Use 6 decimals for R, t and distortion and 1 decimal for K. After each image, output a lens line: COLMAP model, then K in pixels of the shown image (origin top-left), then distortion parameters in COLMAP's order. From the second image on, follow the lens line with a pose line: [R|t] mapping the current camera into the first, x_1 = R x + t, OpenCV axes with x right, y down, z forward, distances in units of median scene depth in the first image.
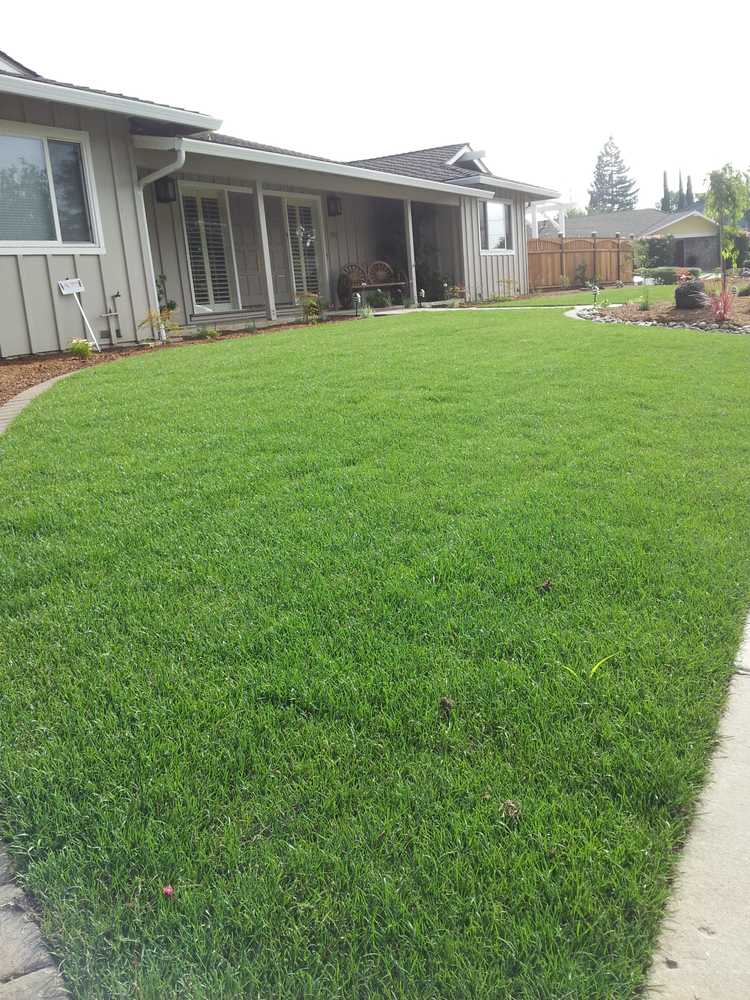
lens RADIAL K [[918.7, 0, 342.8], [0, 918.7, 504.6], [0, 0, 1]] dist [0.028756, -0.125322]
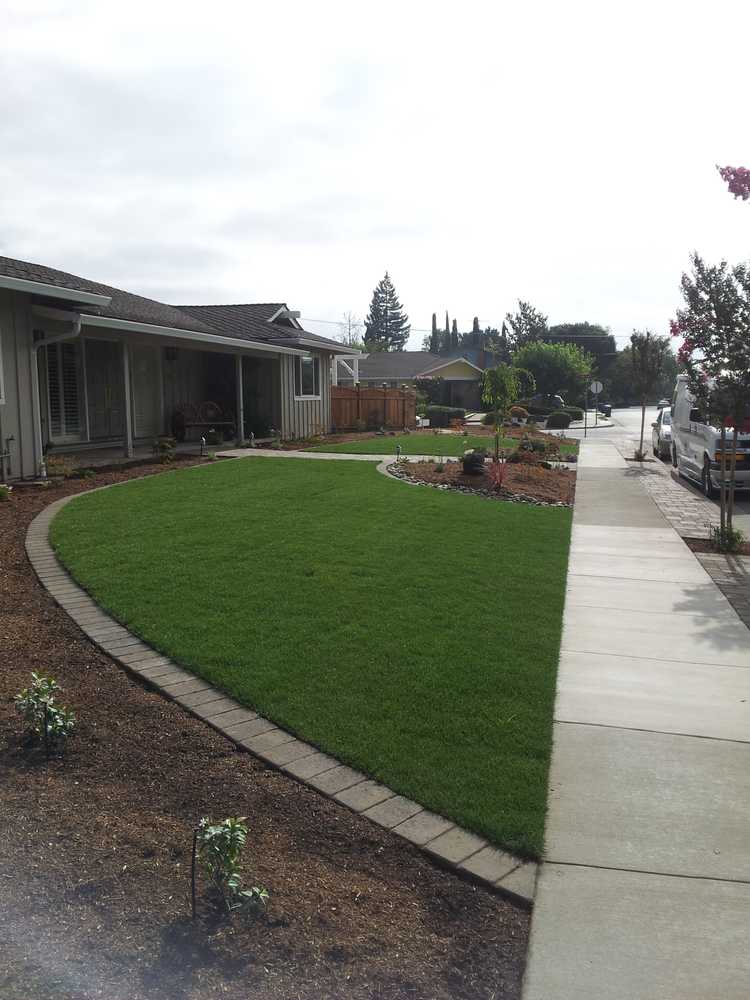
lens RADIAL K [[918.7, 0, 375.8], [0, 918.7, 501.1], [0, 0, 1]] dist [0.028756, -0.125322]
pose [[0.960592, 0.047590, 0.273856, -0.055571], [-0.014648, 0.992532, -0.121100, -0.008241], [-0.277574, 0.112317, 0.954116, -0.099544]]
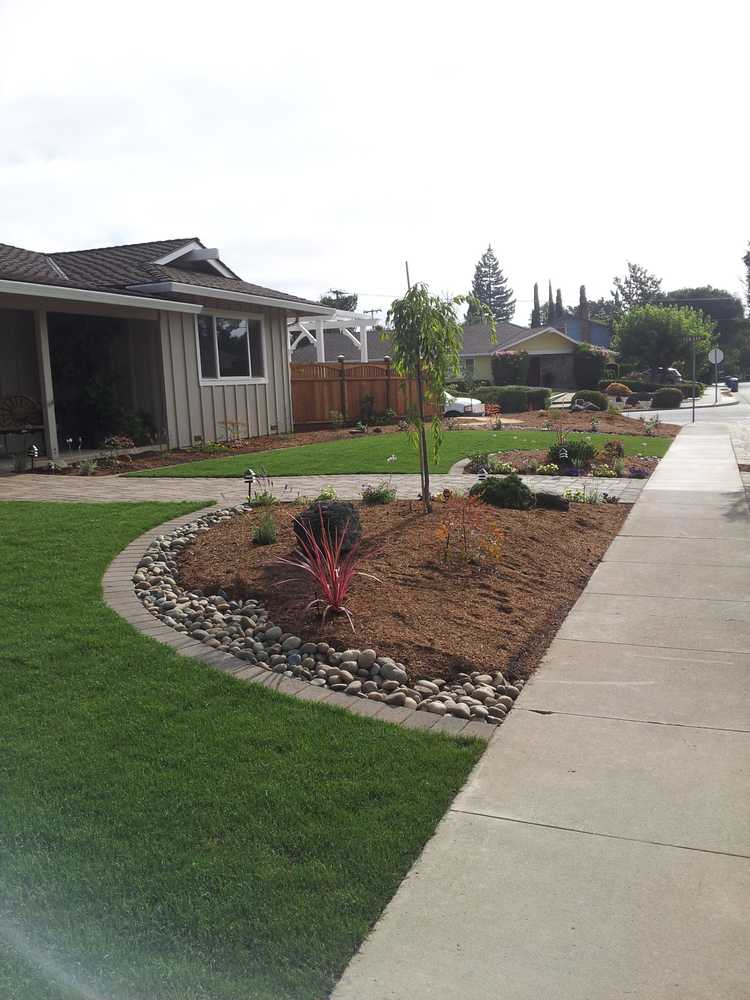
lens RADIAL K [[918.7, 0, 371.2], [0, 918.7, 503.7], [0, 0, 1]] dist [0.028756, -0.125322]
pose [[0.989578, 0.025581, 0.141704, 0.166235], [-0.011495, 0.994986, -0.099347, -0.095874], [-0.143535, 0.096683, 0.984911, 0.239103]]
